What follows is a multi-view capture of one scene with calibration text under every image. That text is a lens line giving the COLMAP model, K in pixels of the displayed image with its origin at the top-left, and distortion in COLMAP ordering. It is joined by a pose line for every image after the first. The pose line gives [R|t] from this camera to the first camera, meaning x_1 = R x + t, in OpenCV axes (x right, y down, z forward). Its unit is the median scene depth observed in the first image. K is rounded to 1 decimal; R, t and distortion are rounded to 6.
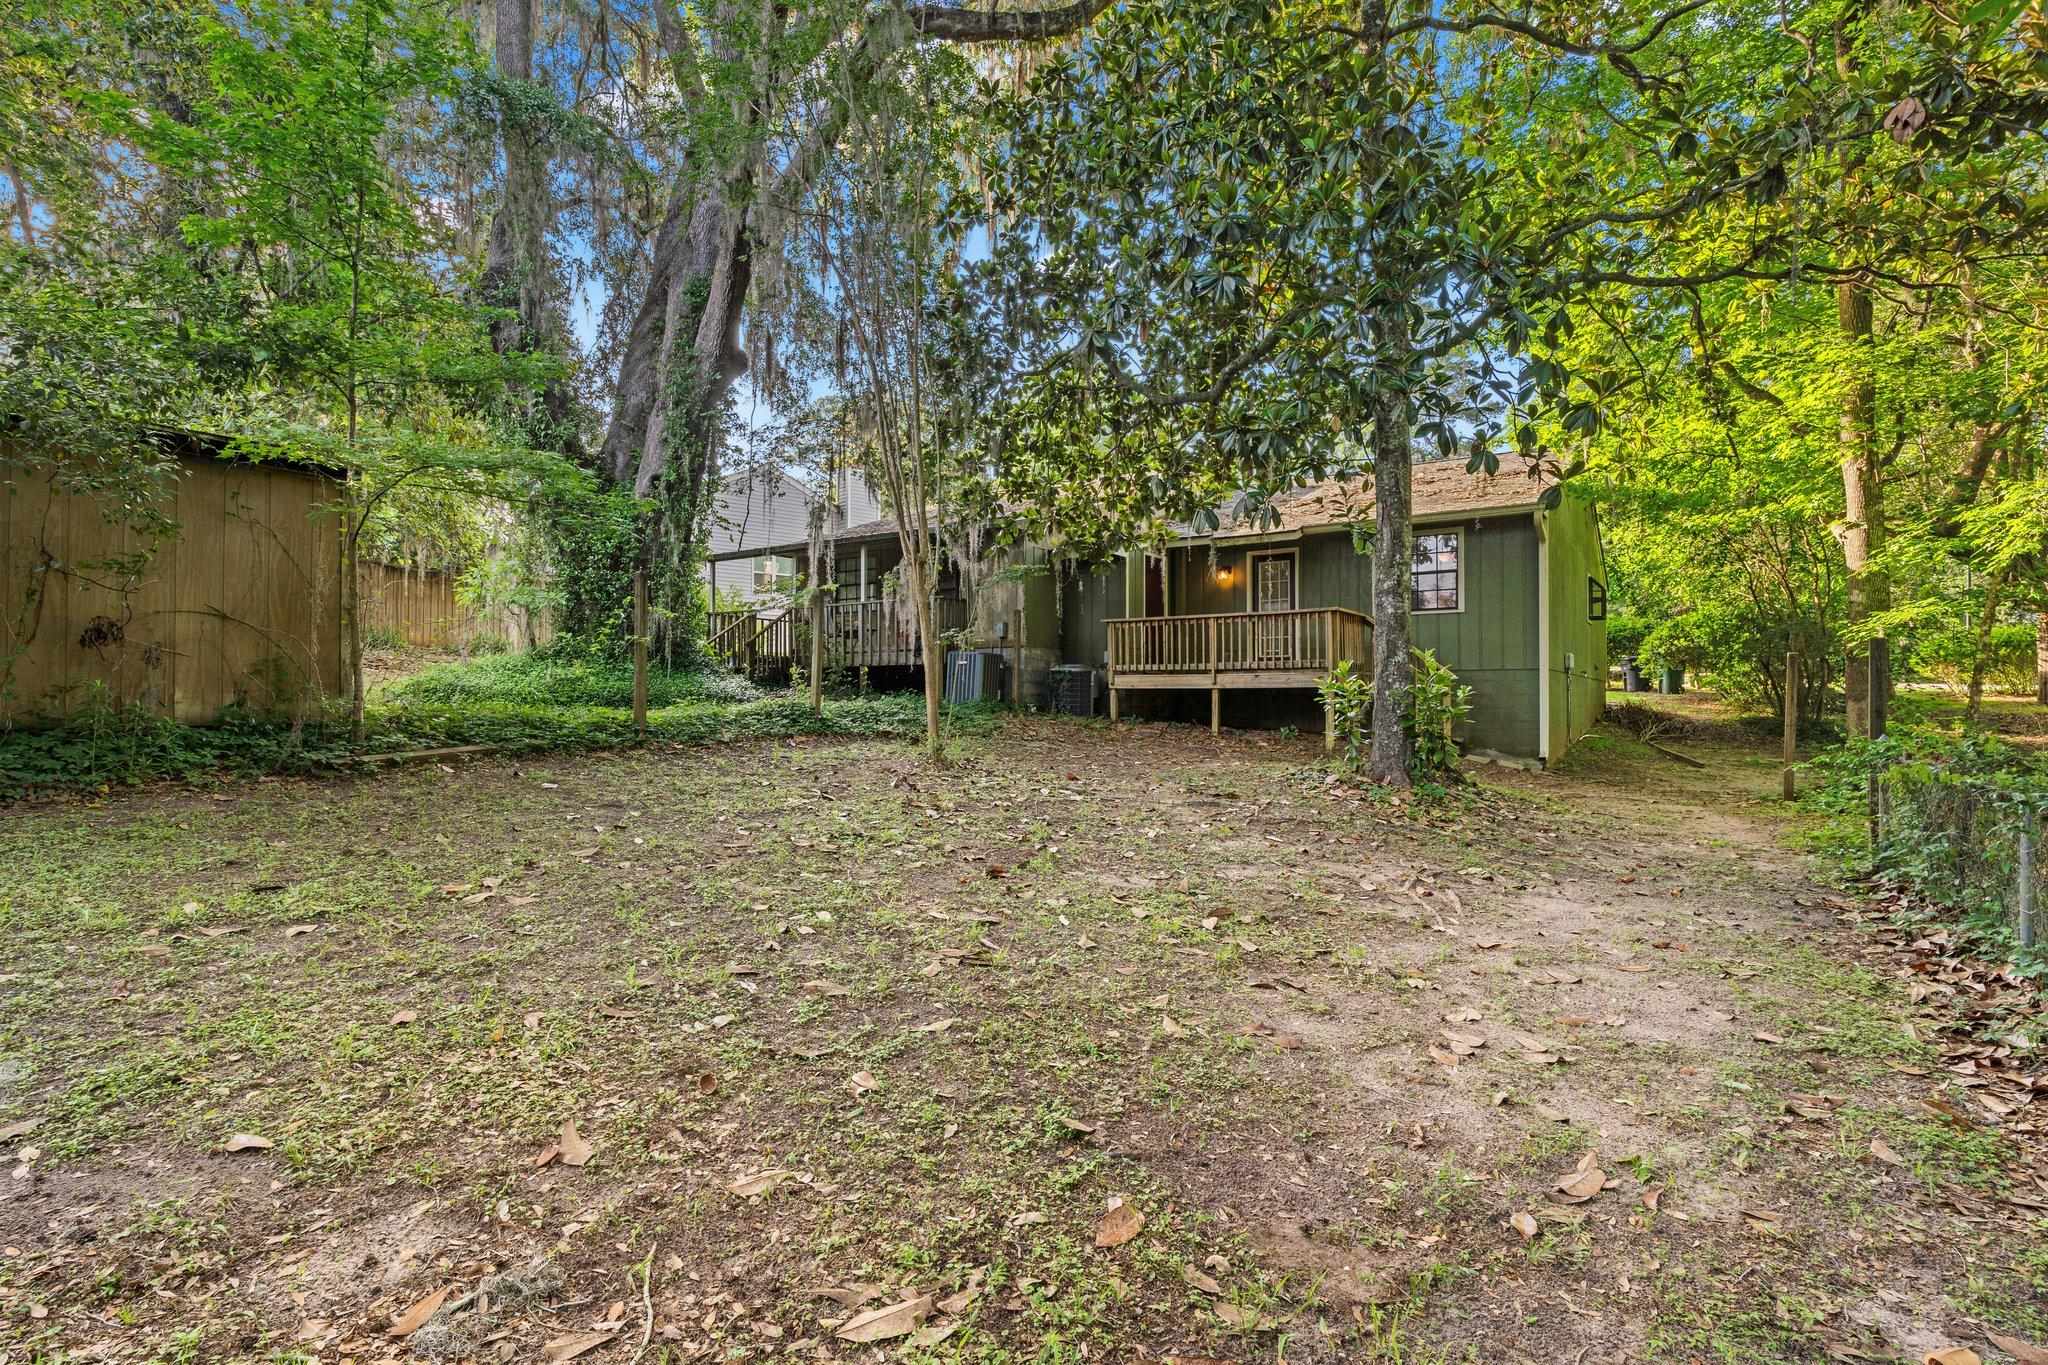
lens RADIAL K [[978.3, 0, 1024.2], [0, 978.3, 680.4], [0, 0, 1]] dist [0.003170, -0.003195]
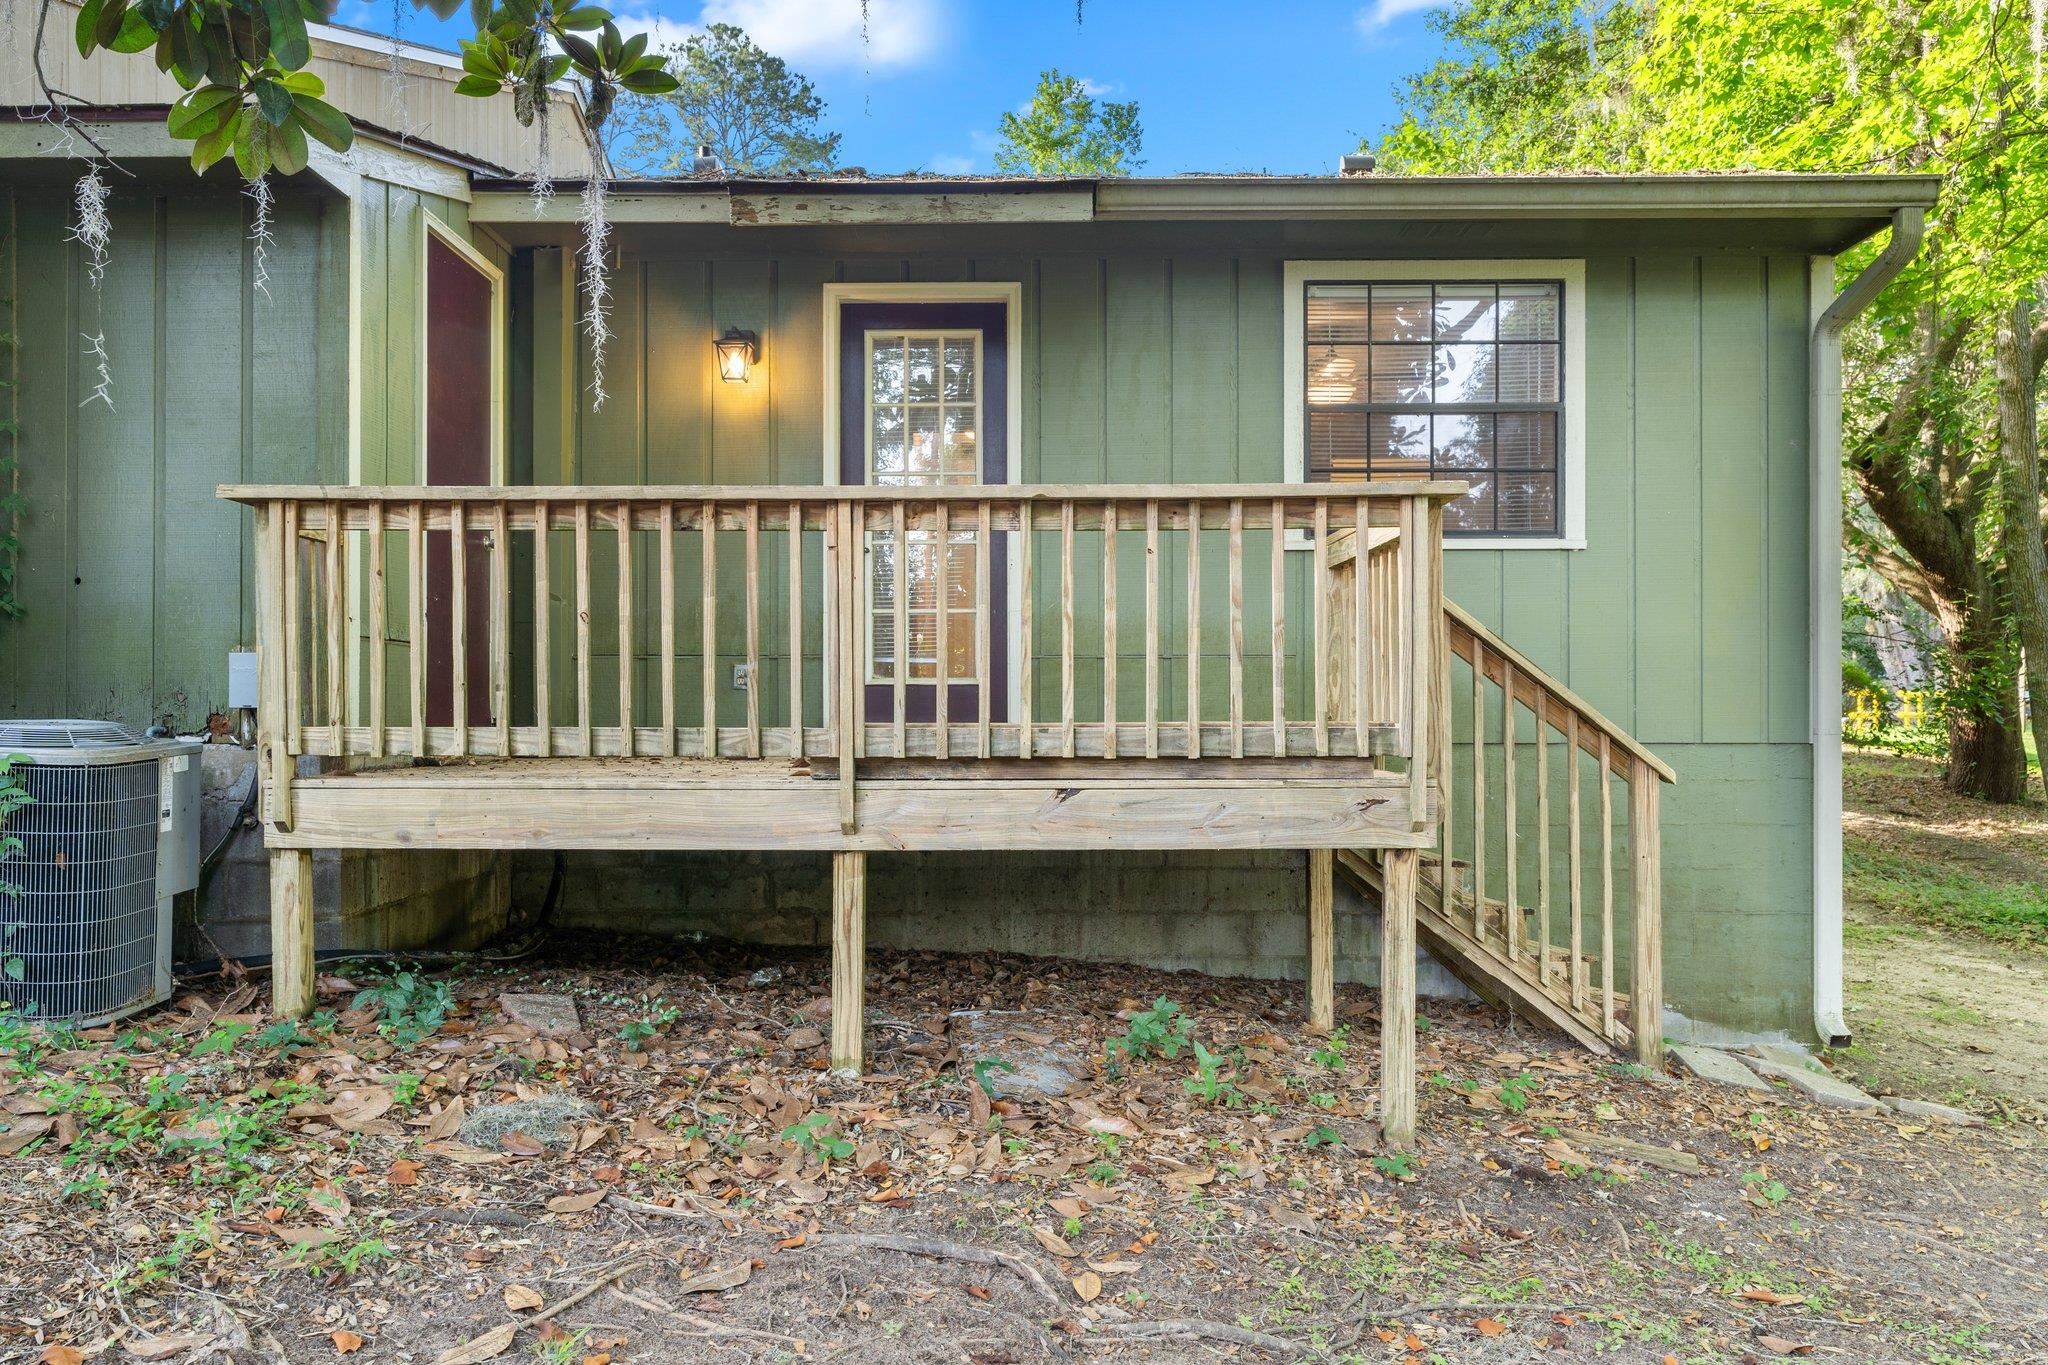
lens RADIAL K [[1584.6, 0, 1029.5], [0, 1584.6, 701.0], [0, 0, 1]] dist [-0.004359, -0.001657]
pose [[0.827840, 0.003620, 0.560952, 0.034996], [-0.009620, 0.999924, 0.007744, -0.022639], [-0.560882, -0.011807, 0.827812, 0.616007]]
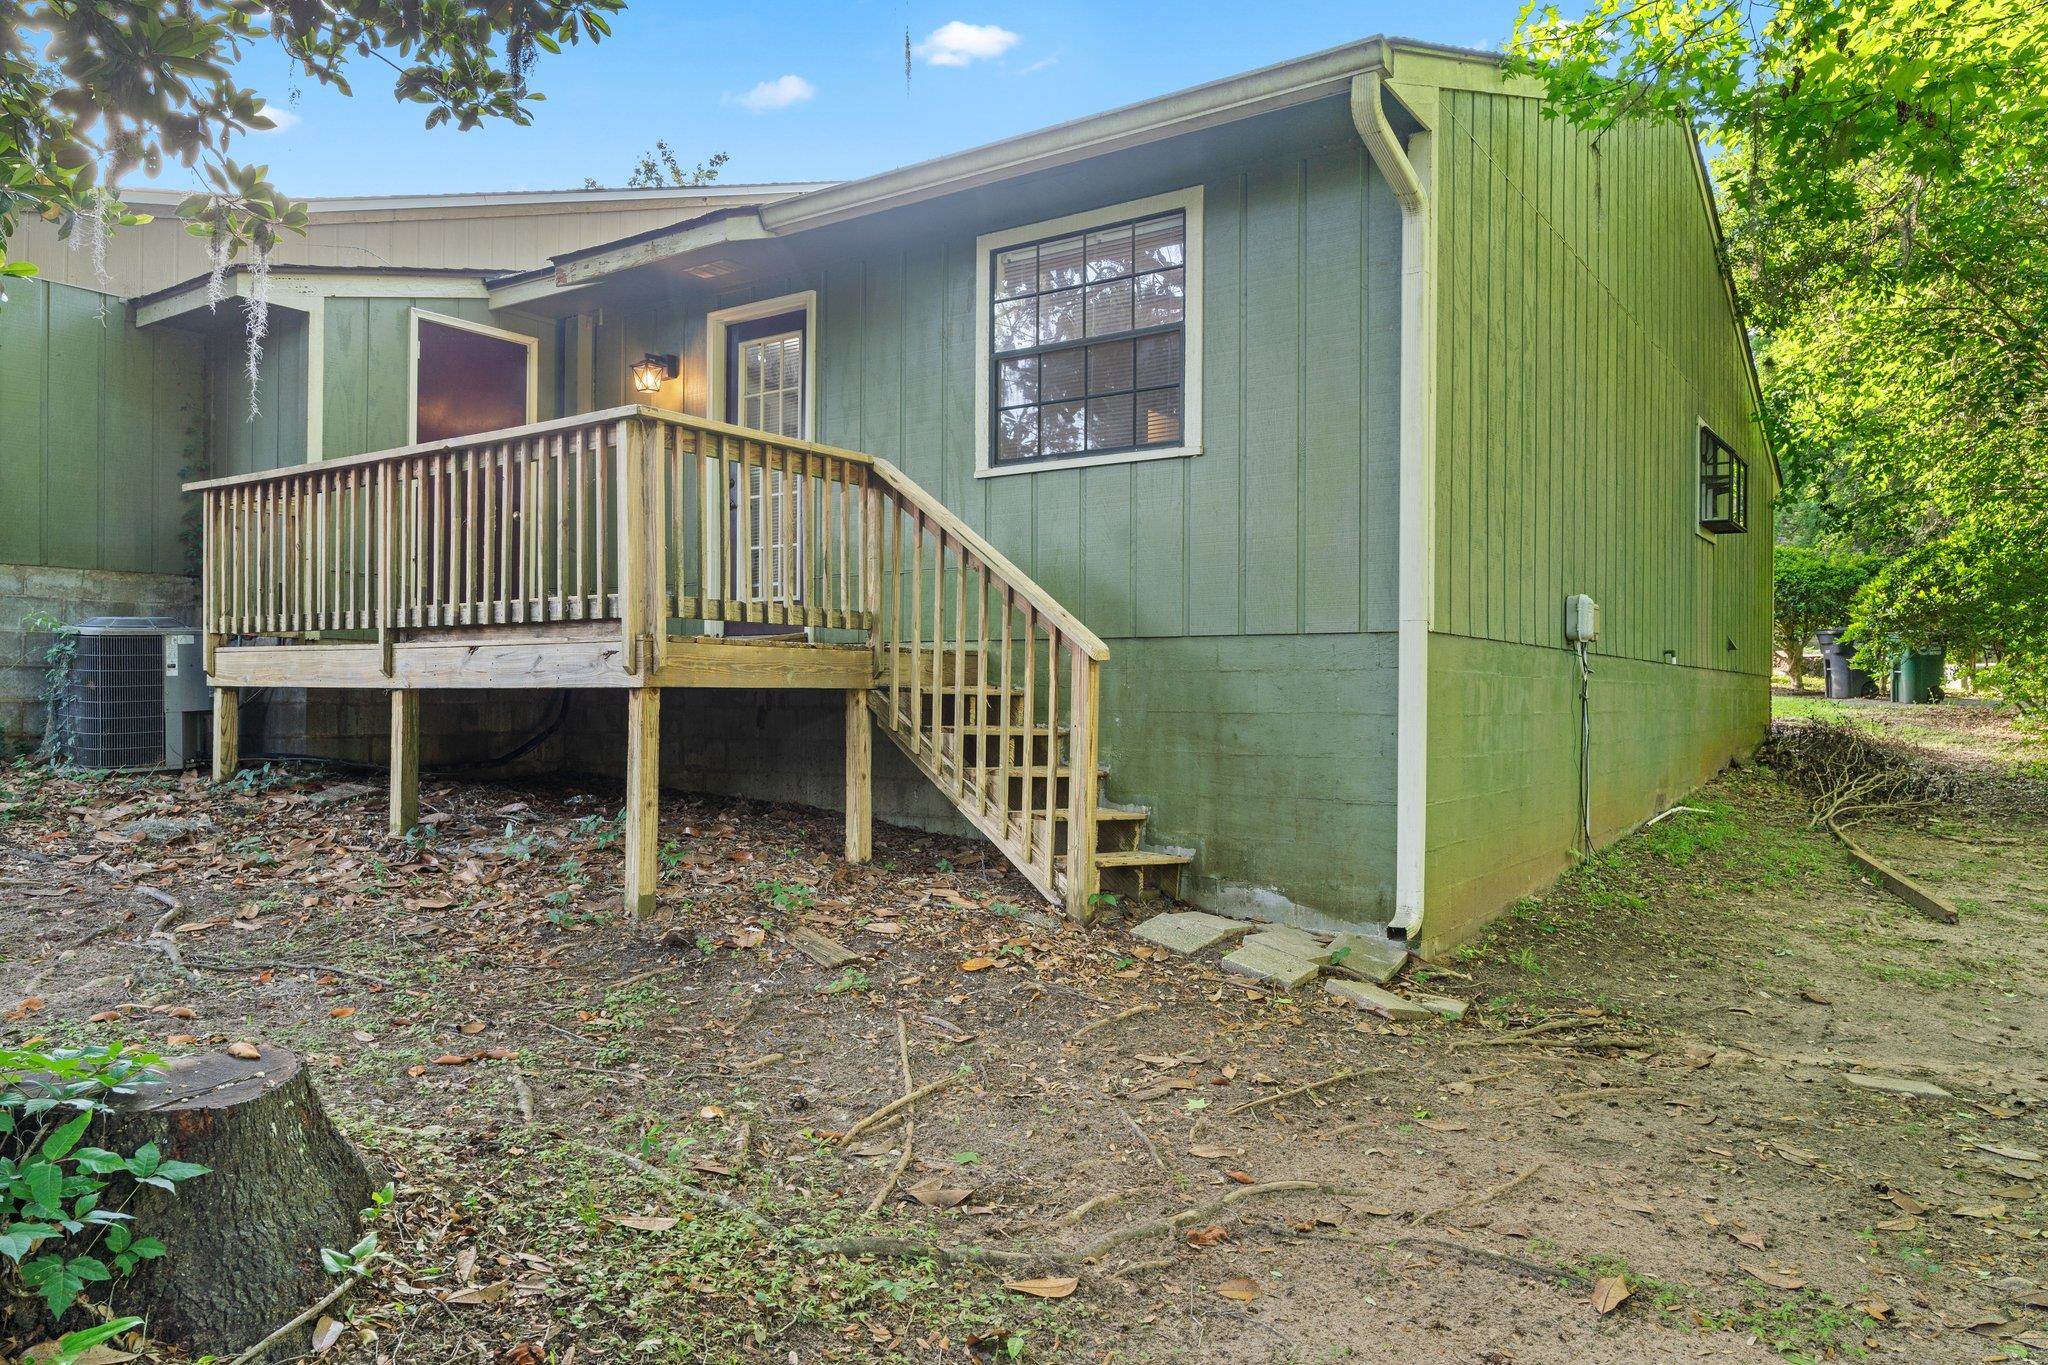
lens RADIAL K [[1387.3, 0, 1027.9], [0, 1387.3, 680.7], [0, 0, 1]] dist [-0.007354, -0.000357]
pose [[0.999951, 0.007414, -0.006592, 0.351711], [-0.007363, 0.999943, 0.007748, 0.000714], [0.006650, -0.007699, 0.999948, 0.484433]]
